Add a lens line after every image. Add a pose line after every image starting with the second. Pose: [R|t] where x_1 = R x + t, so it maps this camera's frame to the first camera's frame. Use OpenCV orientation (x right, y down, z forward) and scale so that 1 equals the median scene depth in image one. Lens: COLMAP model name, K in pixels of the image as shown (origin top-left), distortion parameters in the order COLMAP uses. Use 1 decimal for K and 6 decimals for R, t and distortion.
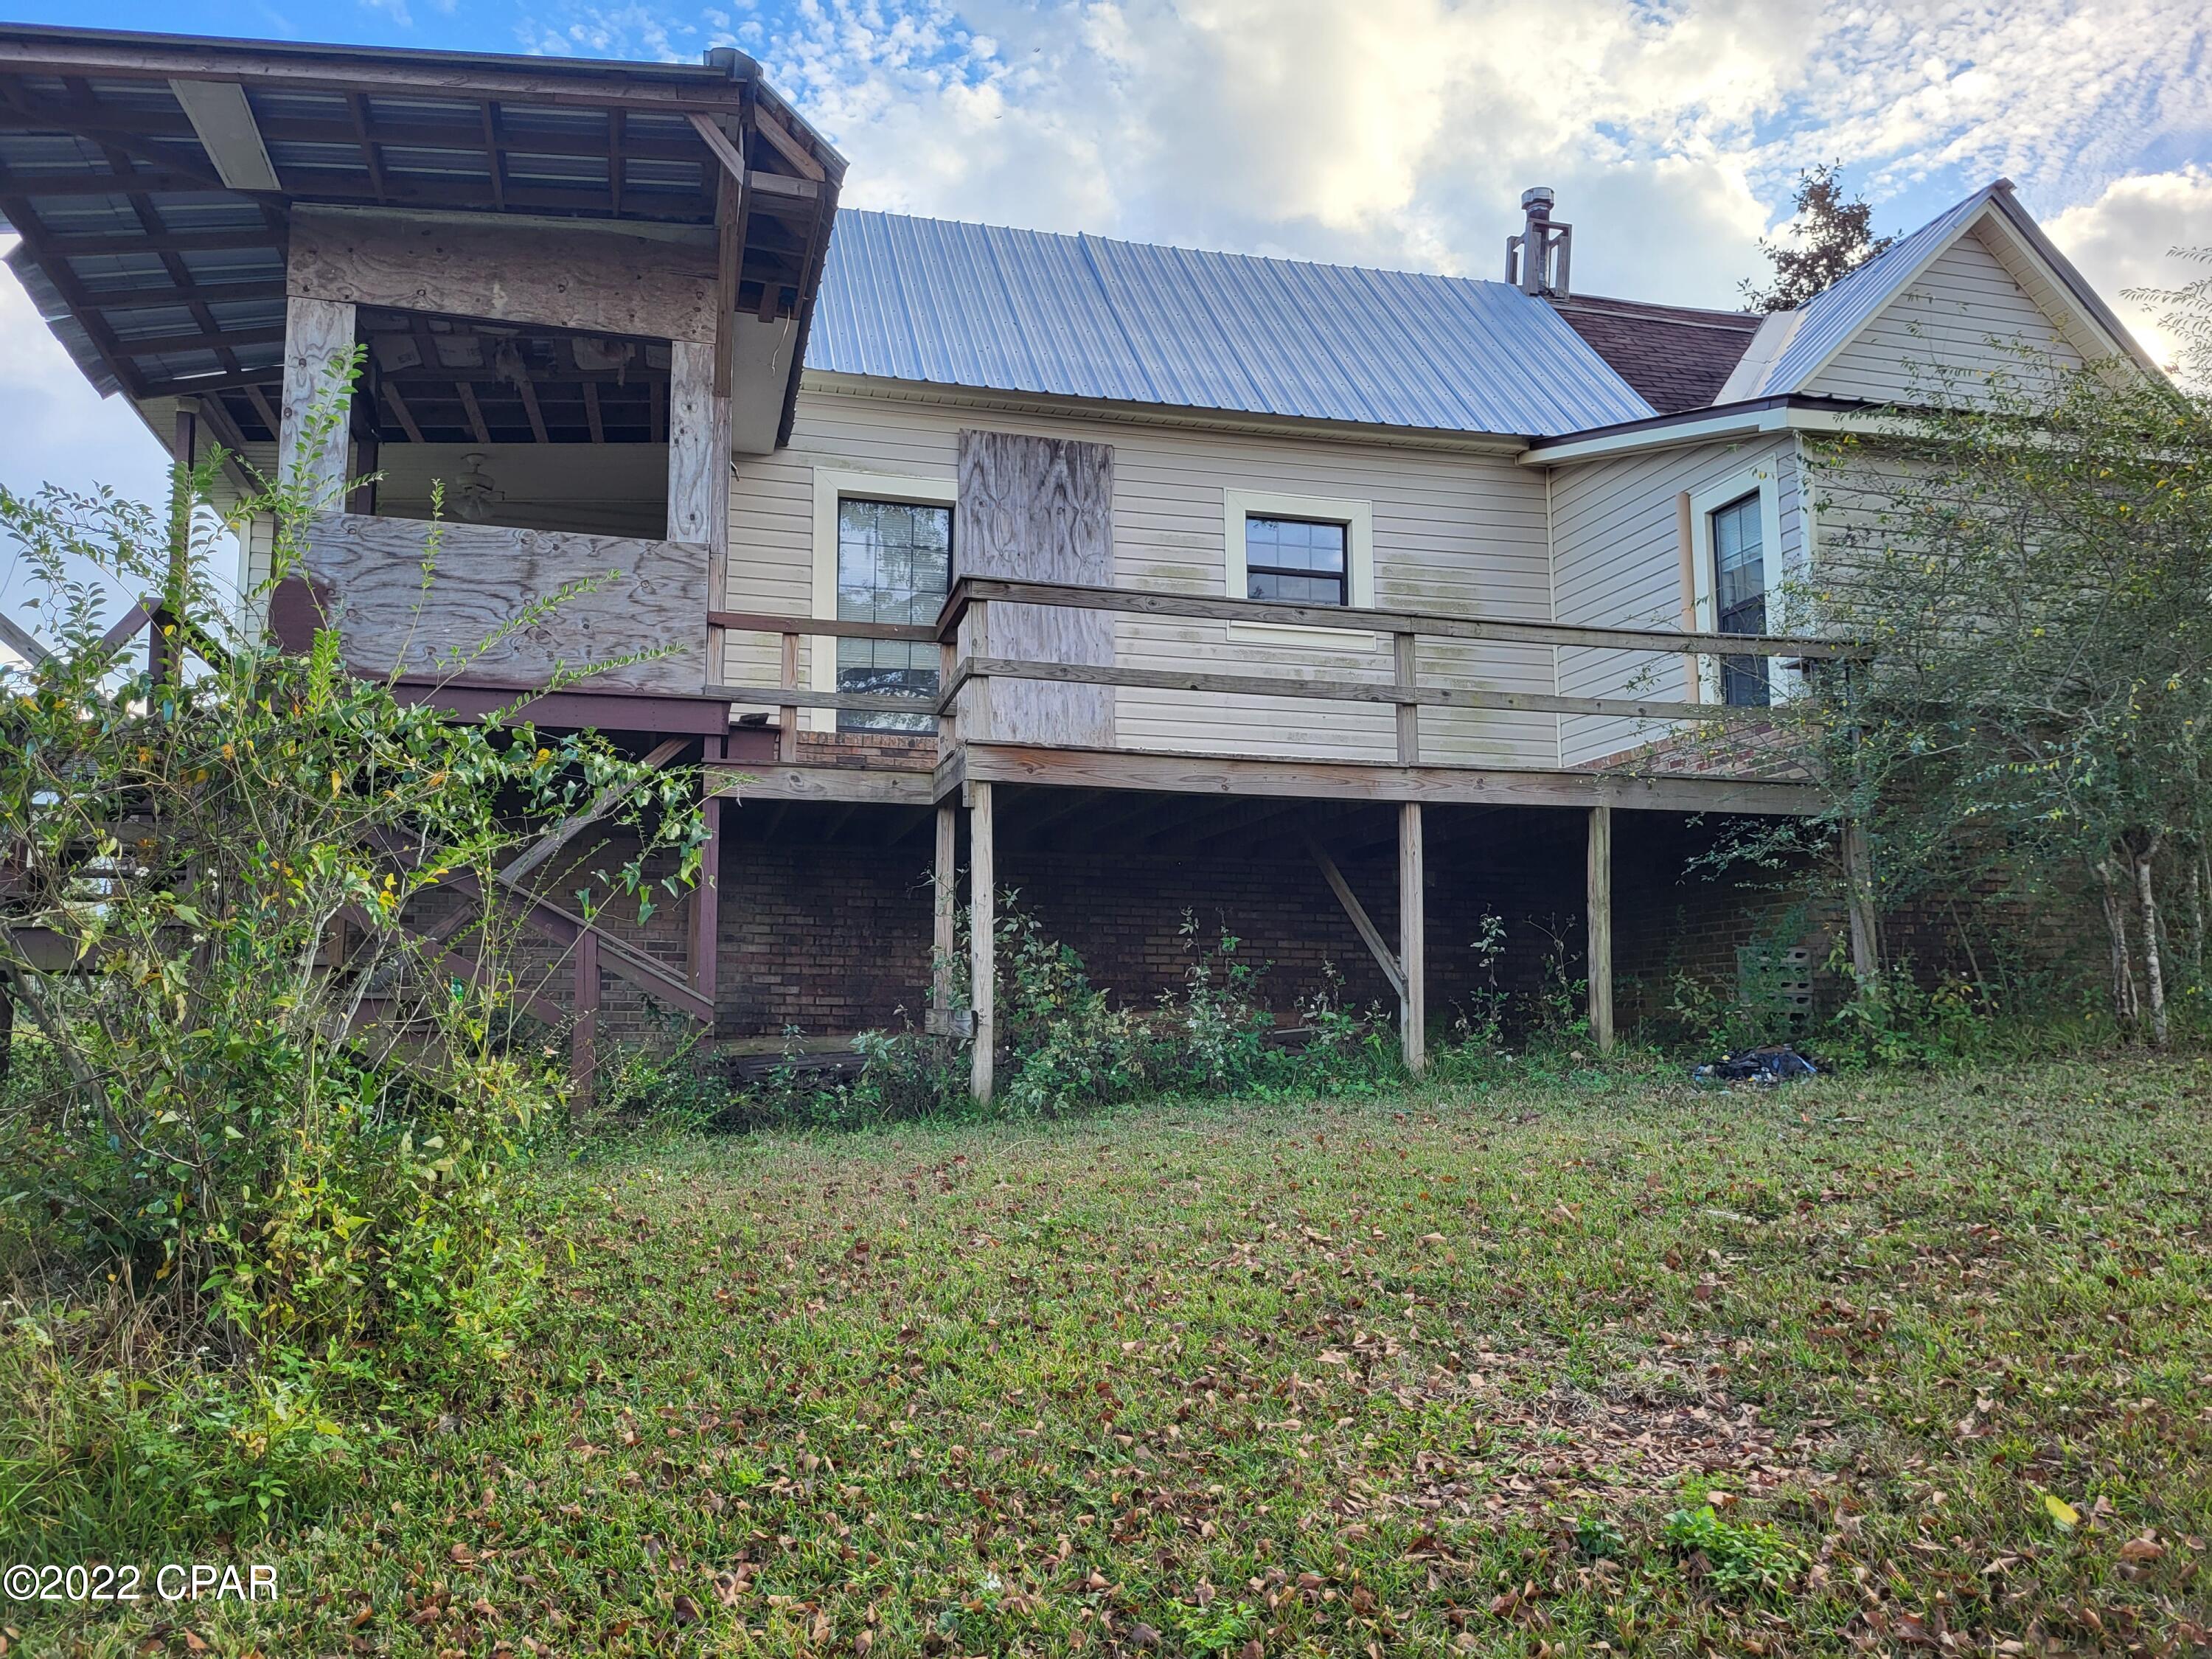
lens RADIAL K [[1673.4, 0, 1106.0], [0, 1673.4, 829.5], [0, 0, 1]] dist [0.054941, -0.042950]
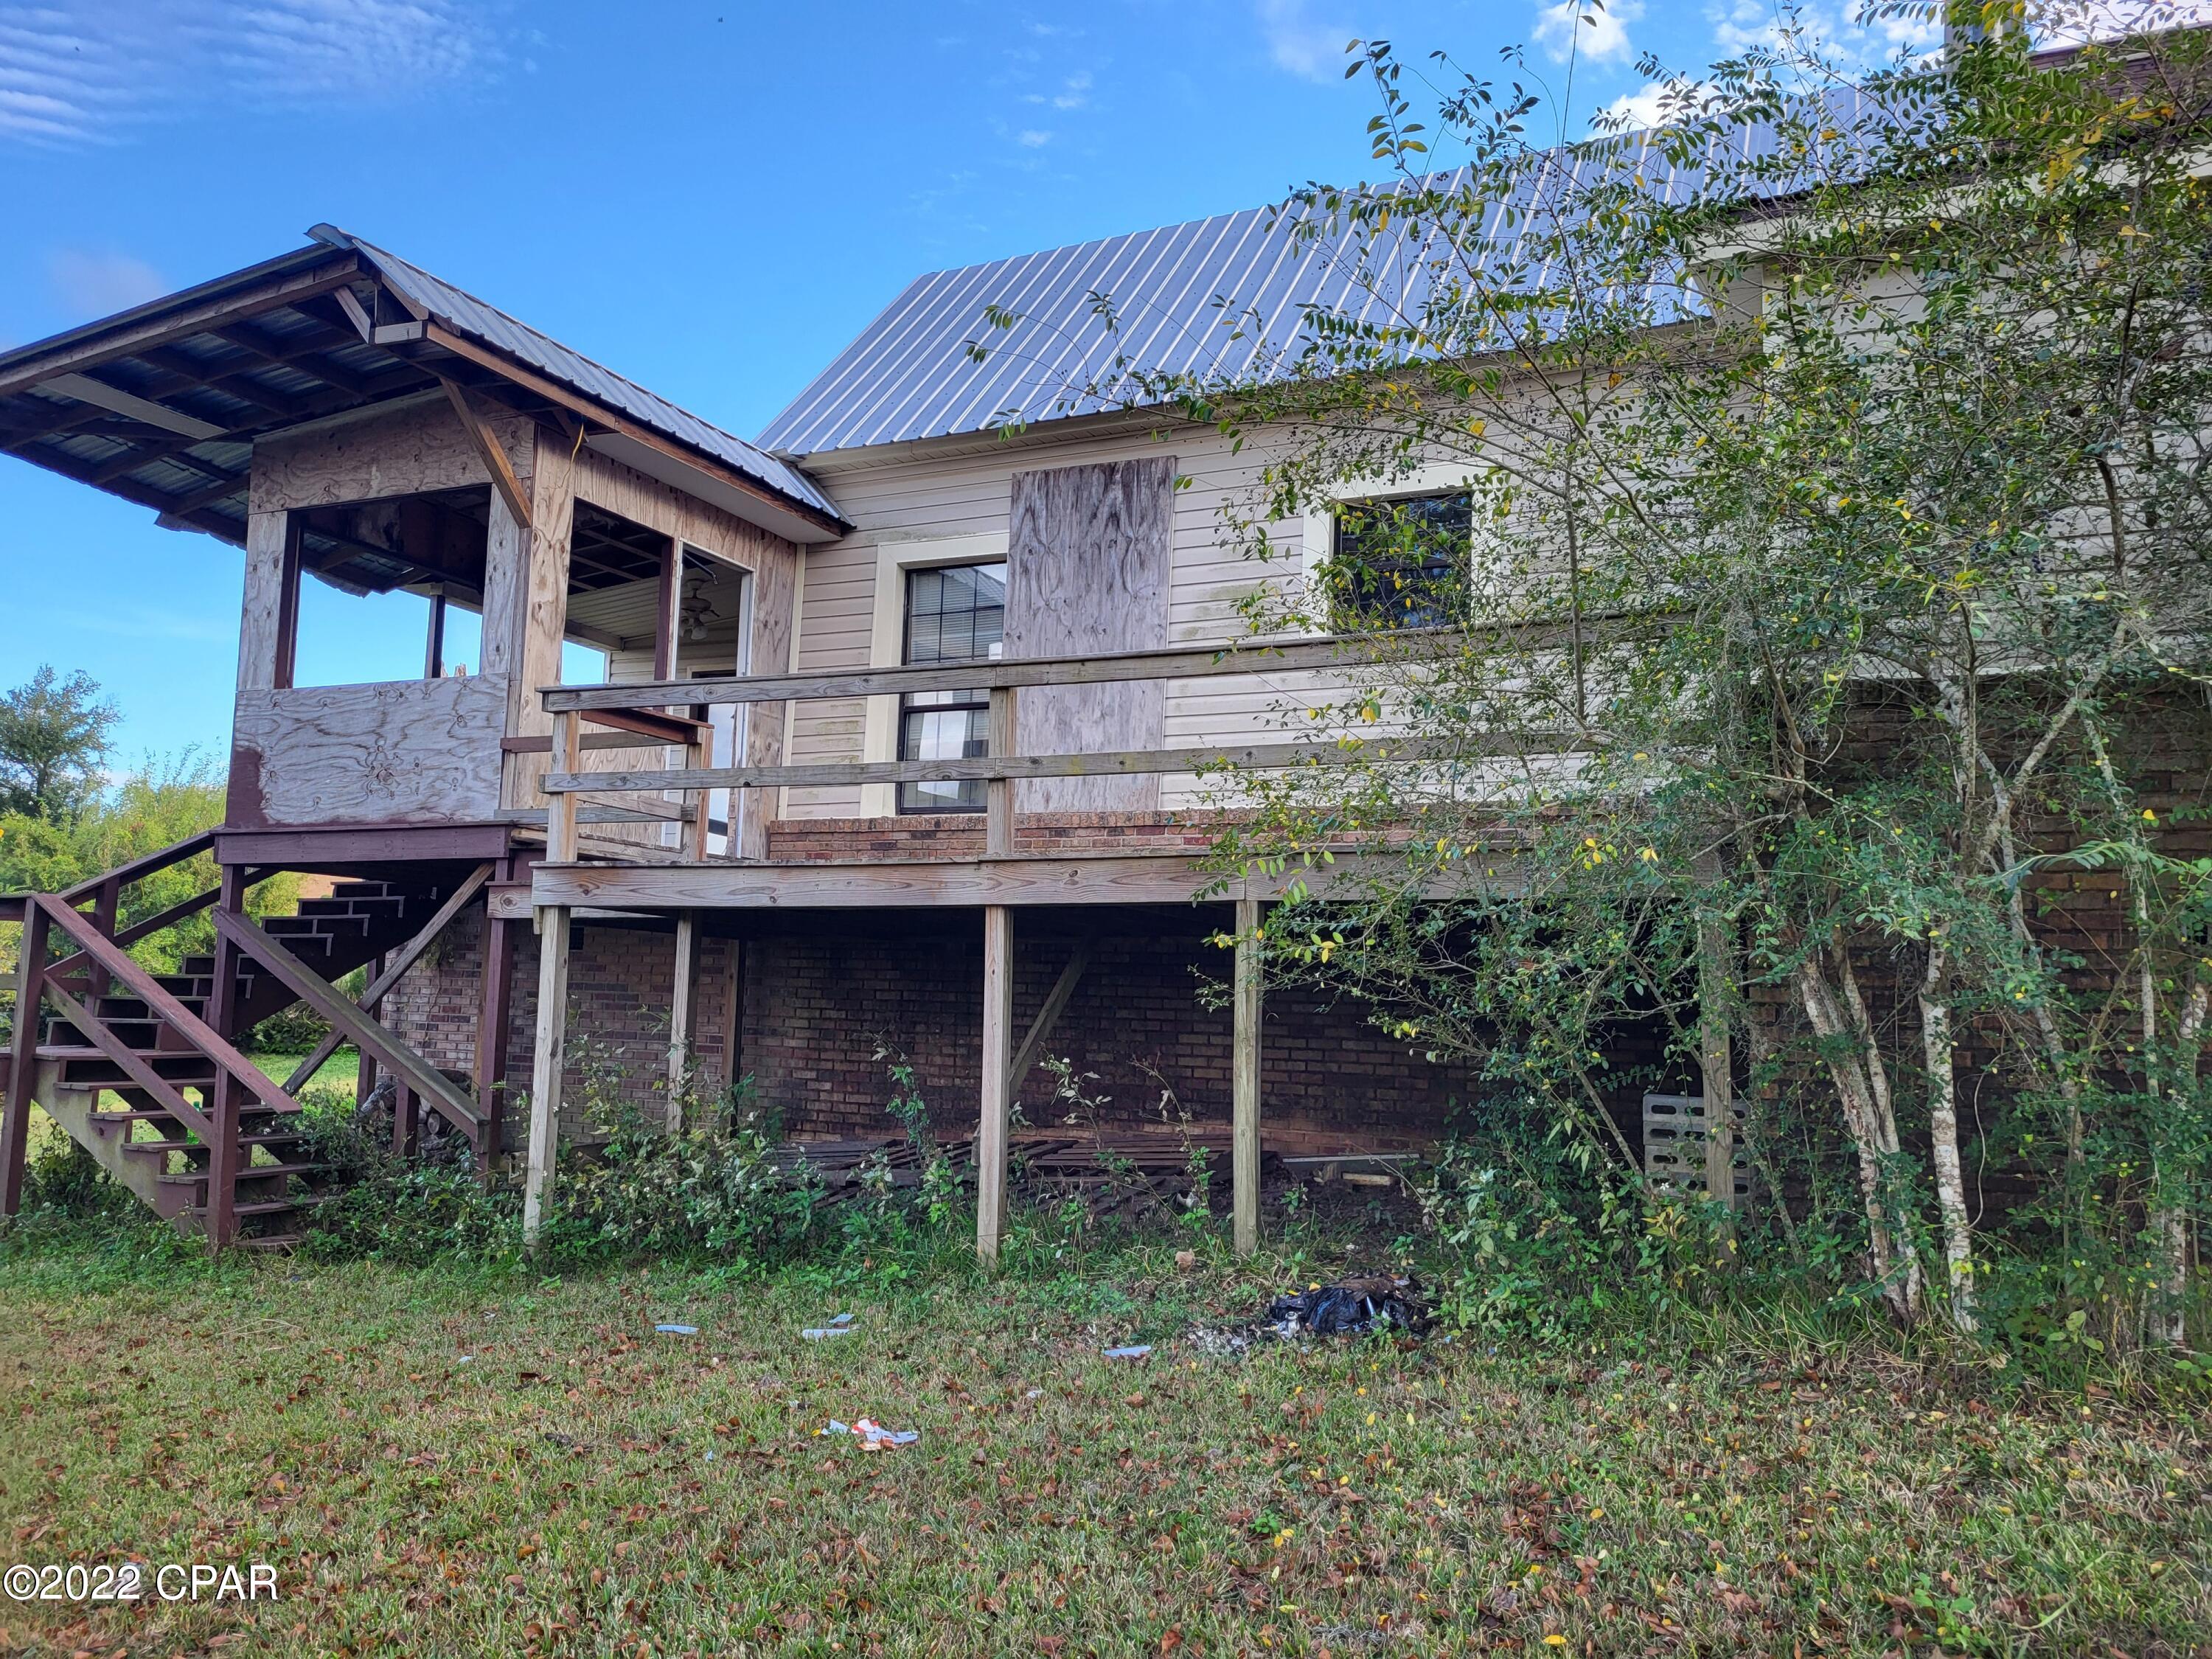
lens RADIAL K [[1681.9, 0, 1104.9], [0, 1681.9, 806.1], [0, 0, 1]] dist [0.050170, -0.000007]
pose [[0.776440, -0.062912, -0.627043, 0.568108], [0.056683, 0.997943, -0.029937, -0.028785], [0.627637, -0.012298, 0.778409, 0.338520]]
